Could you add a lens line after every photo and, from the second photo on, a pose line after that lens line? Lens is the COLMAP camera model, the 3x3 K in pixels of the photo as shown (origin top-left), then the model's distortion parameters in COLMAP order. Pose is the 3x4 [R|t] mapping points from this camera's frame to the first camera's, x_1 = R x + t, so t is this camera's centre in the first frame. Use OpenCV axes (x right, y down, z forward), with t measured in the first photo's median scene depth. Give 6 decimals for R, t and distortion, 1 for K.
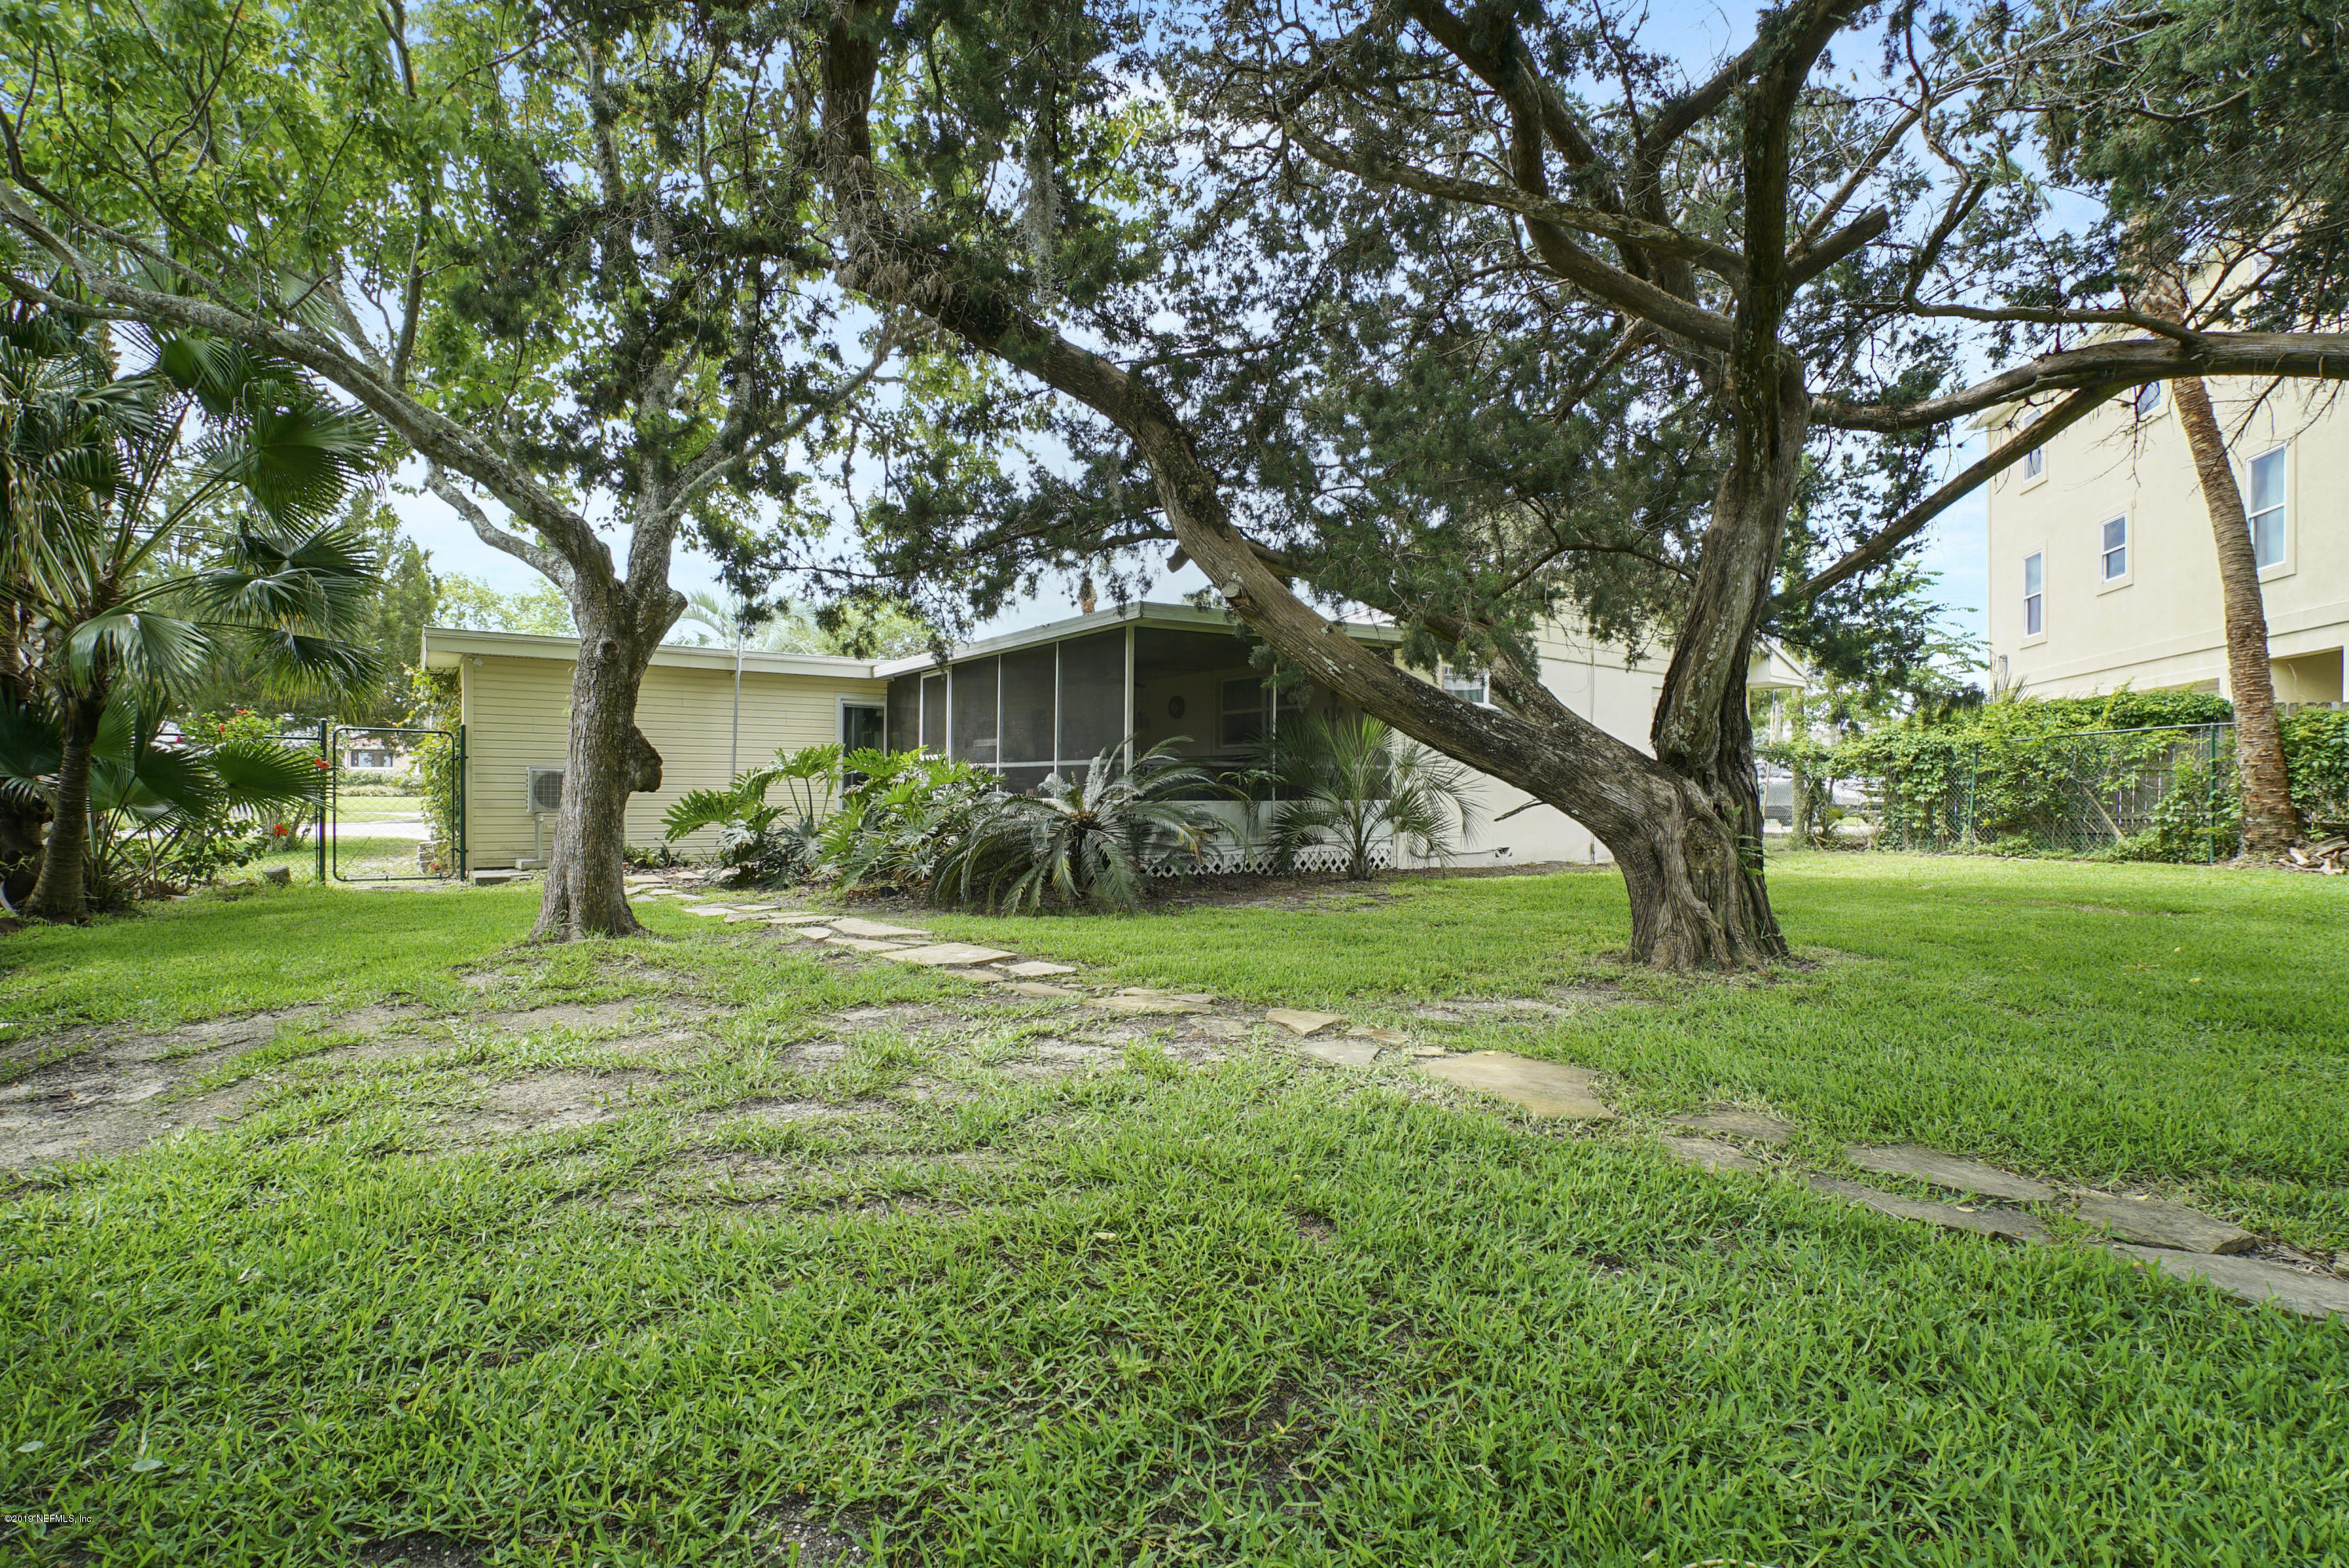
lens RADIAL K [[1104.2, 0, 1163.7], [0, 1104.2, 803.3], [0, 0, 1]] dist [-0.056423, 0.023368]
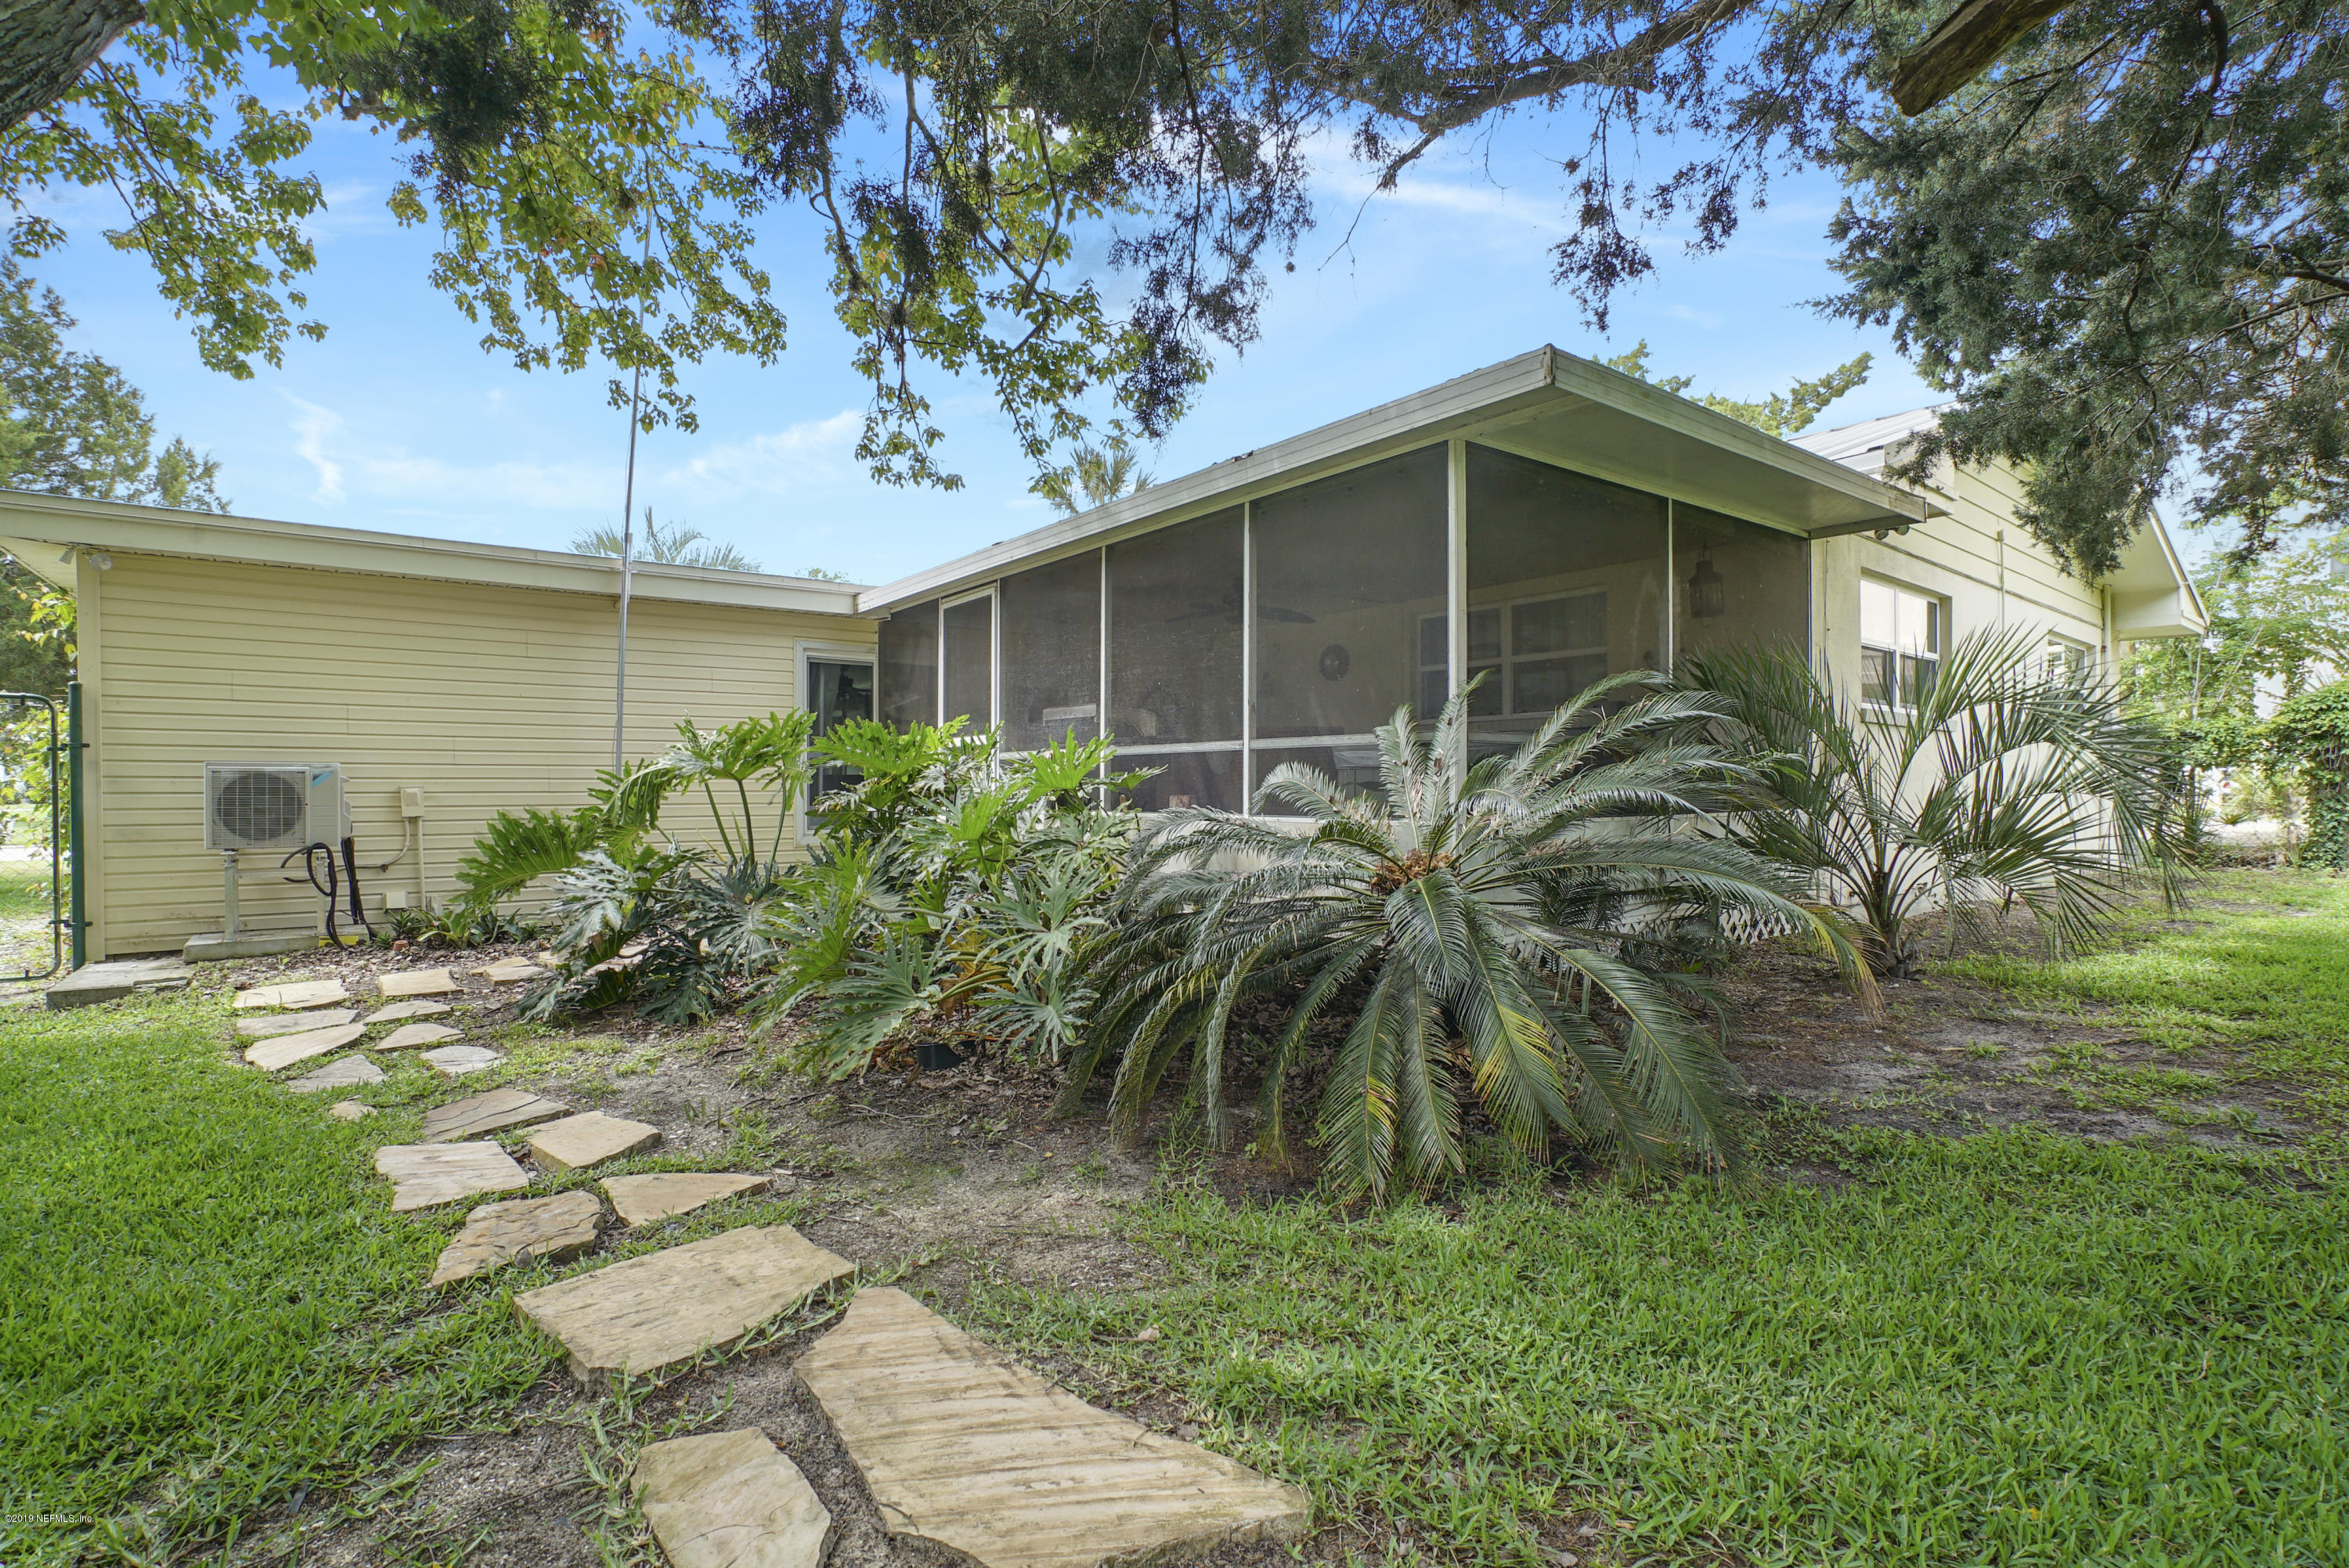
lens RADIAL K [[1104.2, 0, 1163.7], [0, 1104.2, 803.3], [0, 0, 1]] dist [-0.056423, 0.023368]
pose [[0.999277, -0.009219, 0.036890, -0.142182], [0.009037, 0.999946, 0.005095, -0.012607], [-0.036935, -0.004758, 0.999306, 0.465004]]
